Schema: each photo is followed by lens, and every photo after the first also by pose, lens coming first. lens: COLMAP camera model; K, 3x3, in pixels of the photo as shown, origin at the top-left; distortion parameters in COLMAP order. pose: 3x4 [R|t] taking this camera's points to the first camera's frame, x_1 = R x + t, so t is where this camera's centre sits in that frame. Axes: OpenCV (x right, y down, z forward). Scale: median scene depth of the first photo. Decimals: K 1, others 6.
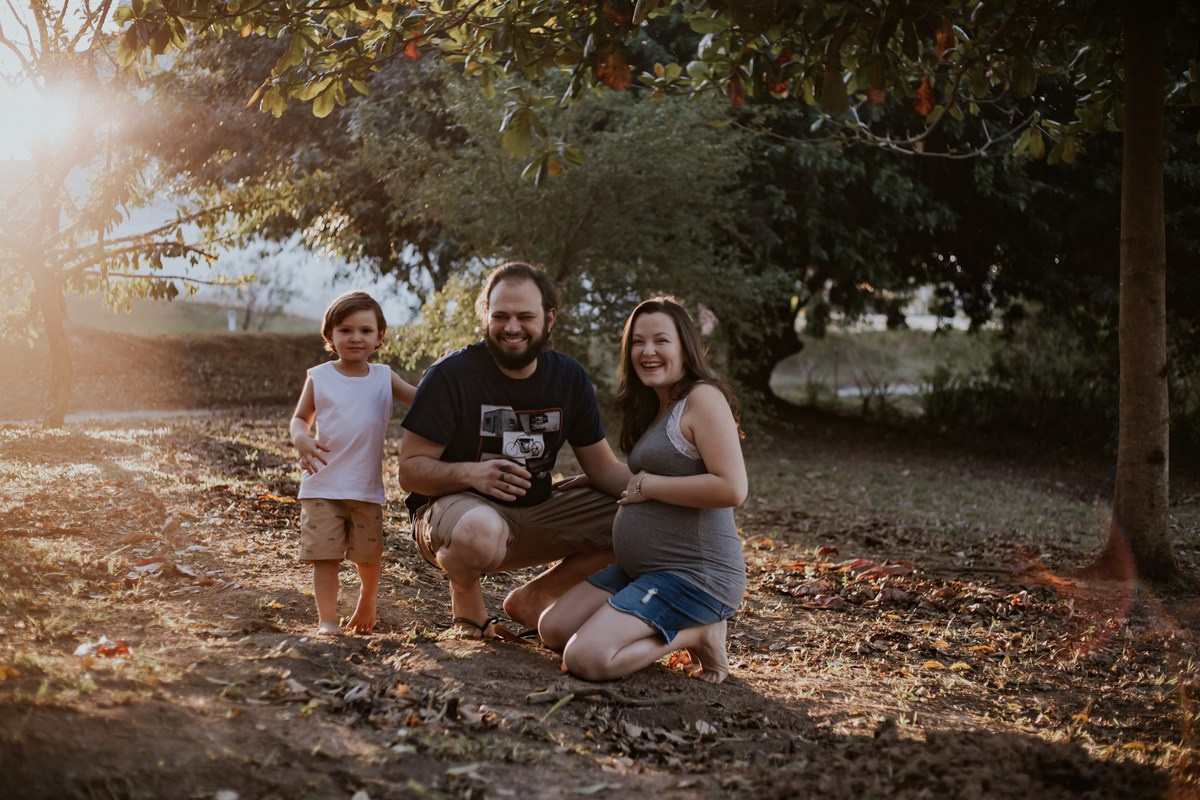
lens RADIAL K [[1751.5, 0, 602.3], [0, 1751.5, 399.6], [0, 0, 1]] dist [-0.119418, 0.000000]
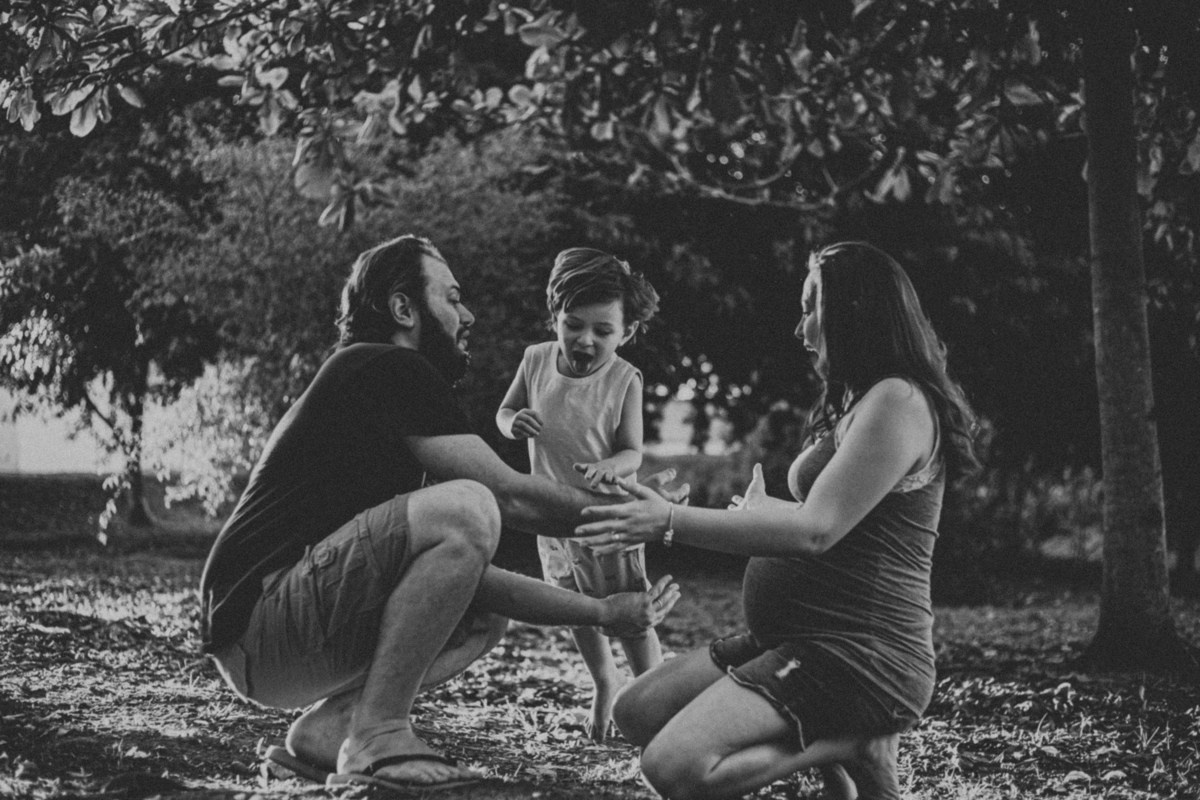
lens RADIAL K [[1836.8, 0, 591.2], [0, 1836.8, 408.7], [0, 0, 1]] dist [-0.115402, 0.000000]
pose [[0.984582, -0.035471, 0.171288, -0.072164], [0.048363, 0.996254, -0.071692, 0.025121], [-0.168103, 0.078870, 0.982609, 0.158668]]
